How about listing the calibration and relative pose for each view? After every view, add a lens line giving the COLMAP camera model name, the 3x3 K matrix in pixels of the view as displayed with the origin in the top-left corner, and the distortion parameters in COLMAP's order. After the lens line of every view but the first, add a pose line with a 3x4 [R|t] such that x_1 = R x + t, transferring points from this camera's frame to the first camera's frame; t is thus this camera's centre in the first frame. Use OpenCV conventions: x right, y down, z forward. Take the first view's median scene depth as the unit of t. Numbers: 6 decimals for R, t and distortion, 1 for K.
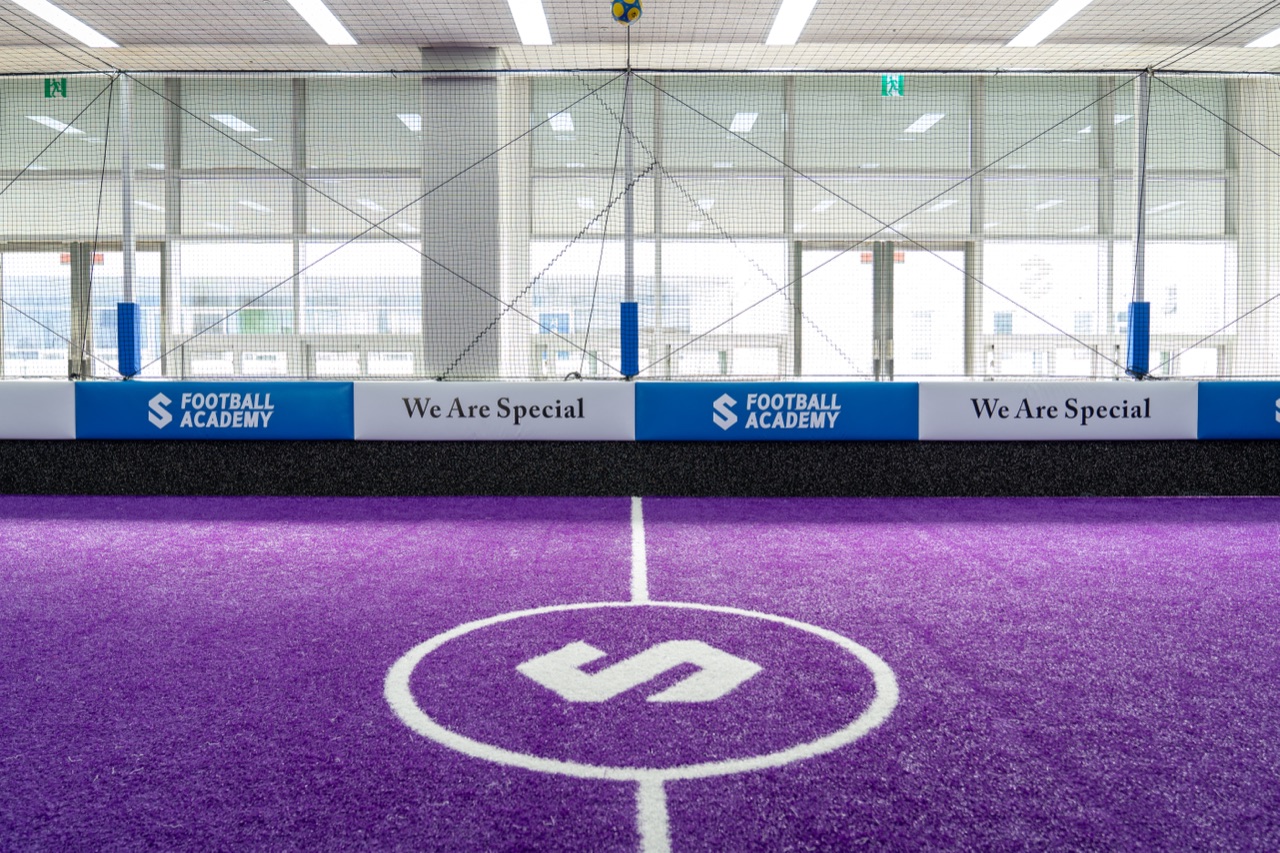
lens RADIAL K [[962.7, 0, 639.9], [0, 962.7, 372.1], [0, 0, 1]] dist [-0.012313, -0.006256]
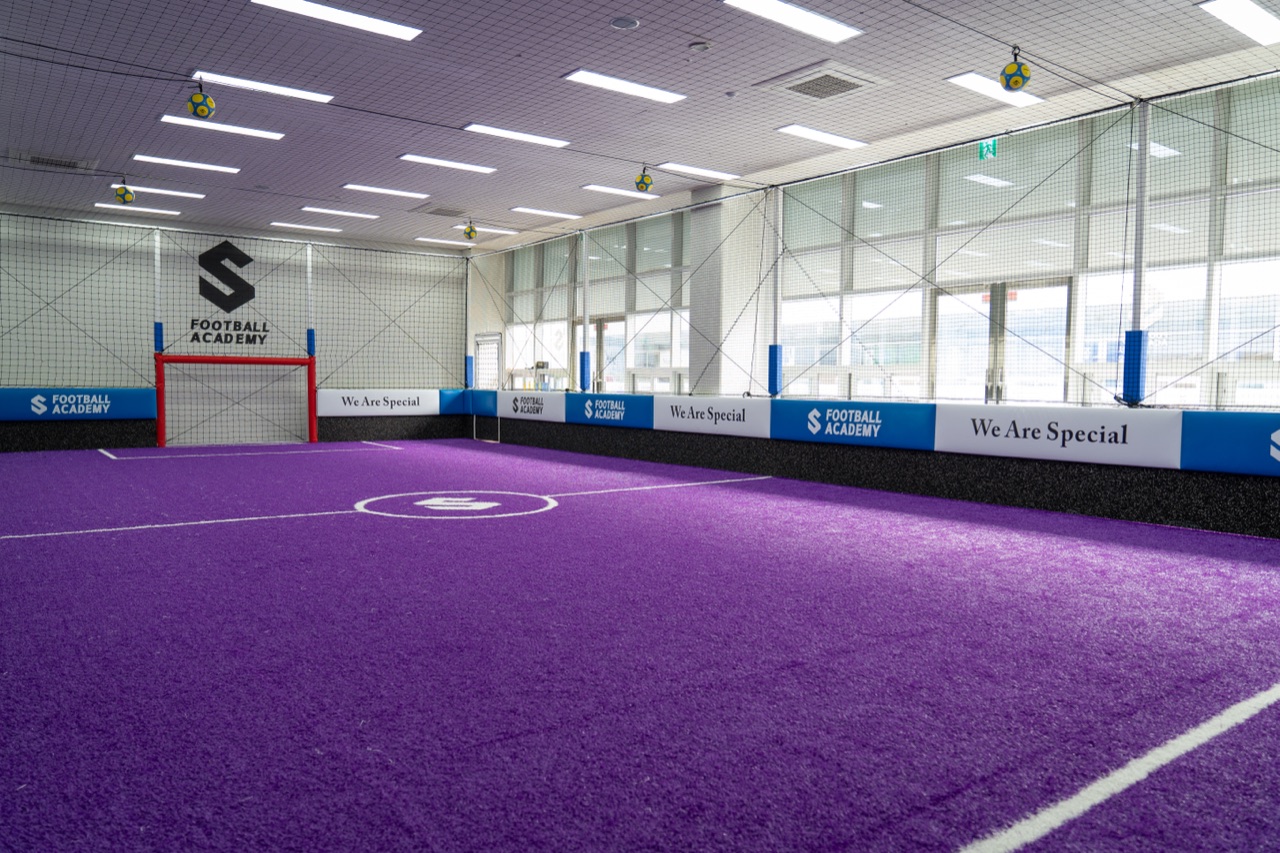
lens RADIAL K [[933.3, 0, 640.0], [0, 933.3, 426.5], [0, 0, 1]] dist [-0.007719, -0.003051]
pose [[0.592463, 0.044005, -0.804395, 1.019419], [-0.020789, 0.999010, 0.039340, 0.000619], [0.805329, -0.006585, 0.592791, -0.008415]]
